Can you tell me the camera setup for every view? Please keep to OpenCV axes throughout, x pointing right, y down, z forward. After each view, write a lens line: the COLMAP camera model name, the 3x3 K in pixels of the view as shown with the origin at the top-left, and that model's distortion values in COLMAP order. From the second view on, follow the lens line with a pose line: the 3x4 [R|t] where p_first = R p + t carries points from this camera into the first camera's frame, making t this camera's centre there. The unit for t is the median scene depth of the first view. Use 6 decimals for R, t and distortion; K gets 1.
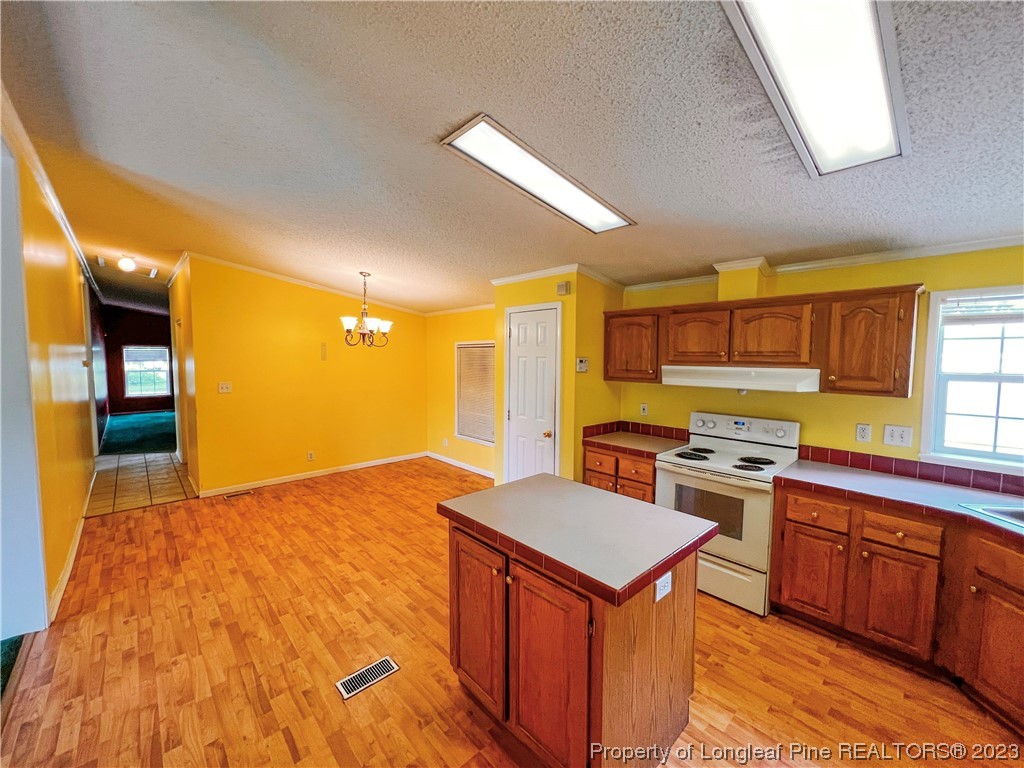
lens RADIAL K [[410.3, 0, 508.0], [0, 410.3, 381.8], [0, 0, 1]] dist [-0.003812, 0.000876]
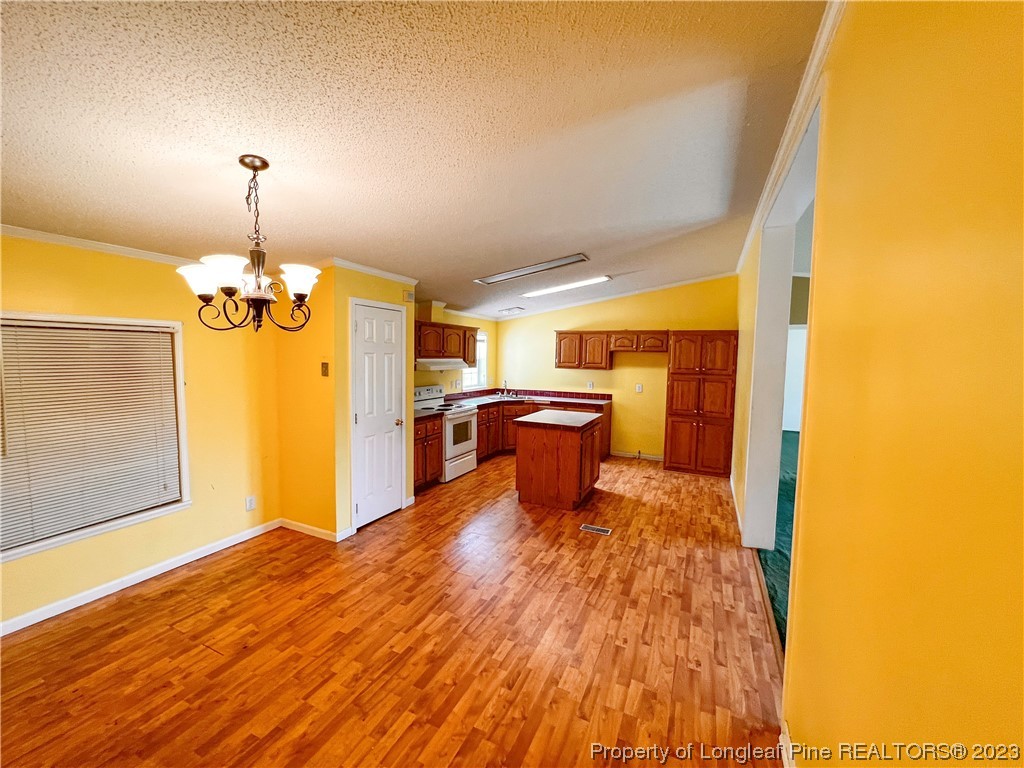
lens RADIAL K [[410.3, 0, 515.4], [0, 410.3, 380.9], [0, 0, 1]] dist [-0.003812, 0.000876]
pose [[-0.379841, -0.073440, 0.922132, -0.997107], [0.039897, 0.994615, 0.095647, -0.076029], [-0.924191, 0.073121, -0.374866, 1.059549]]
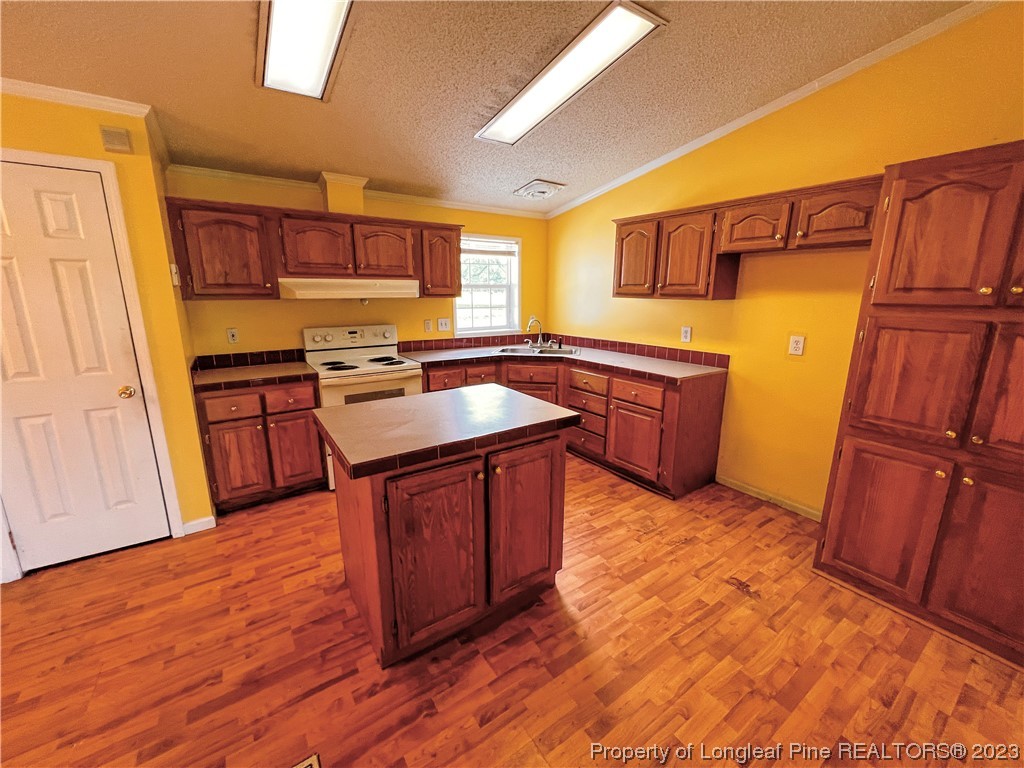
lens RADIAL K [[410.3, 0, 516.2], [0, 410.3, 381.2], [0, 0, 1]] dist [-0.003812, 0.000876]
pose [[0.142153, -0.217943, 0.965553, -0.380669], [0.063894, 0.975445, 0.210769, 0.020073], [-0.987780, 0.031731, 0.152588, 0.320448]]
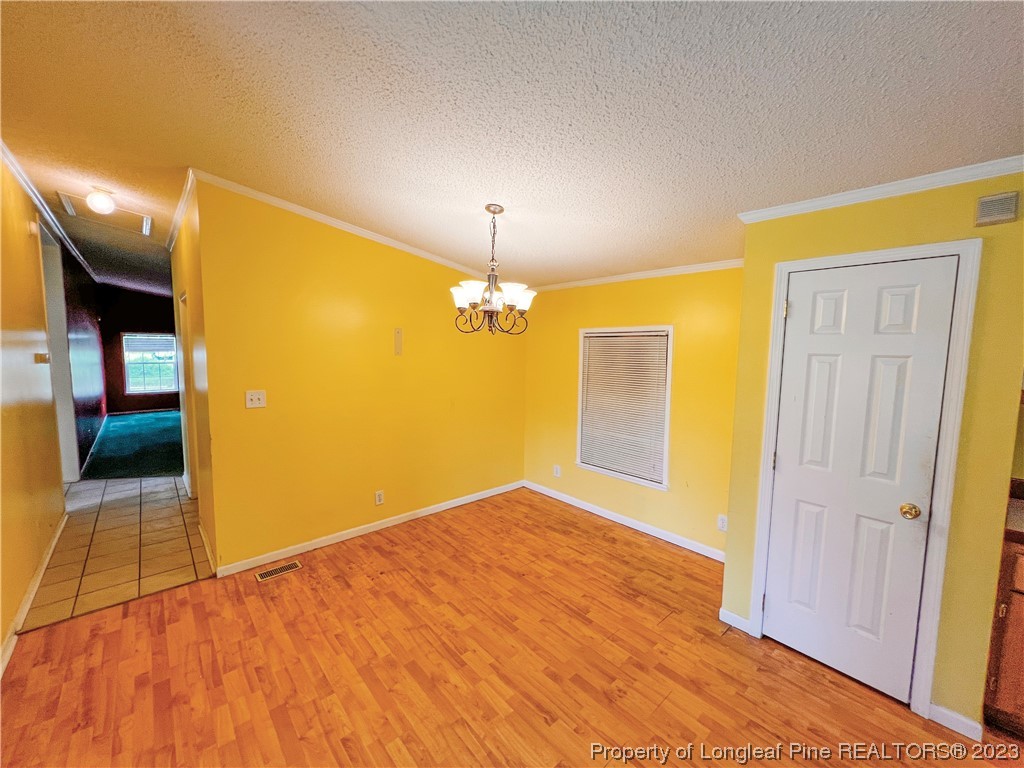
lens RADIAL K [[410.3, 0, 507.3], [0, 410.3, 381.0], [0, 0, 1]] dist [-0.003812, 0.000876]
pose [[0.999794, 0.008030, -0.018621, -0.364094], [-0.007627, 0.999737, 0.021608, -0.035819], [0.018789, -0.021462, 0.999593, 0.472209]]
